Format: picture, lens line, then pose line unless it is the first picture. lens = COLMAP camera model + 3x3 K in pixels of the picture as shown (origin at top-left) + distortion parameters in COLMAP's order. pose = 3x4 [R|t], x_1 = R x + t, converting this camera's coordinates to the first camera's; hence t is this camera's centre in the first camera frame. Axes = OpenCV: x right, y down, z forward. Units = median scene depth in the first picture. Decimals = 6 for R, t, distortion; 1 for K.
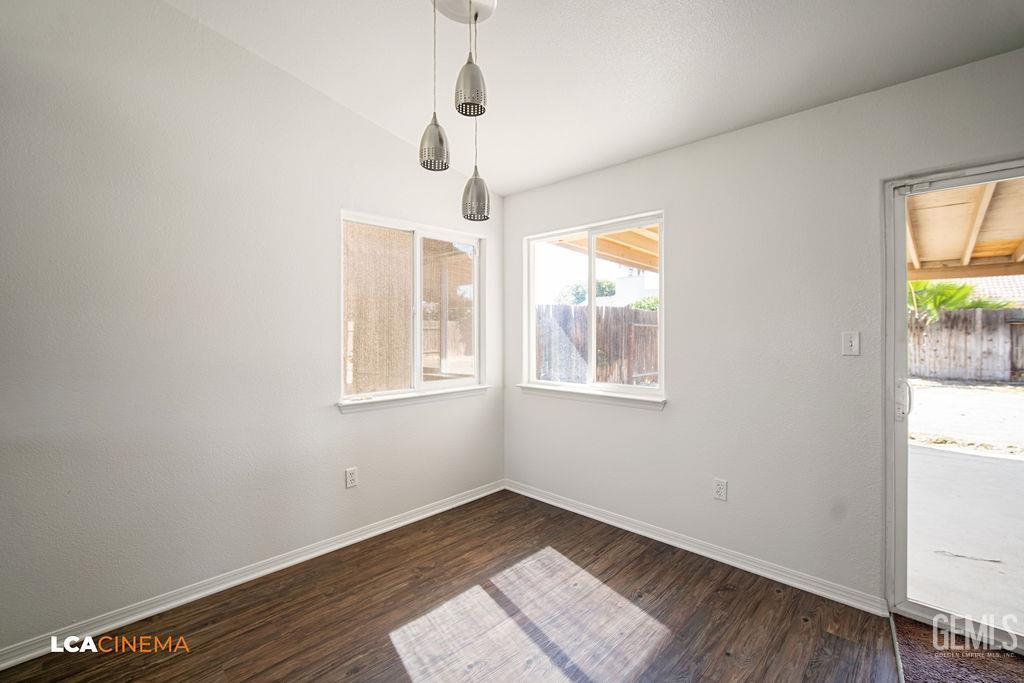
lens RADIAL K [[456.8, 0, 521.3], [0, 456.8, 326.3], [0, 0, 1]] dist [-0.005679, -0.000060]
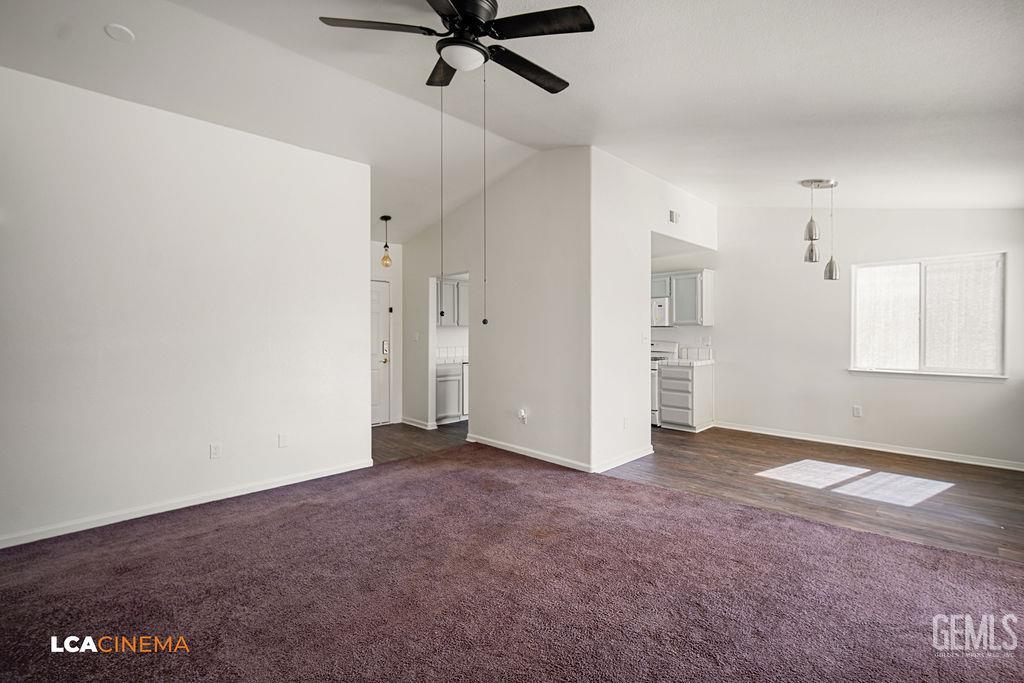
lens RADIAL K [[456.8, 0, 511.4], [0, 456.8, 337.4], [0, 0, 1]] dist [-0.005679, -0.000060]
pose [[-0.051878, 0.012346, -0.998577, 1.673163], [0.016634, 0.999796, 0.011497, -0.010581], [0.998515, -0.016014, -0.052072, -0.320626]]
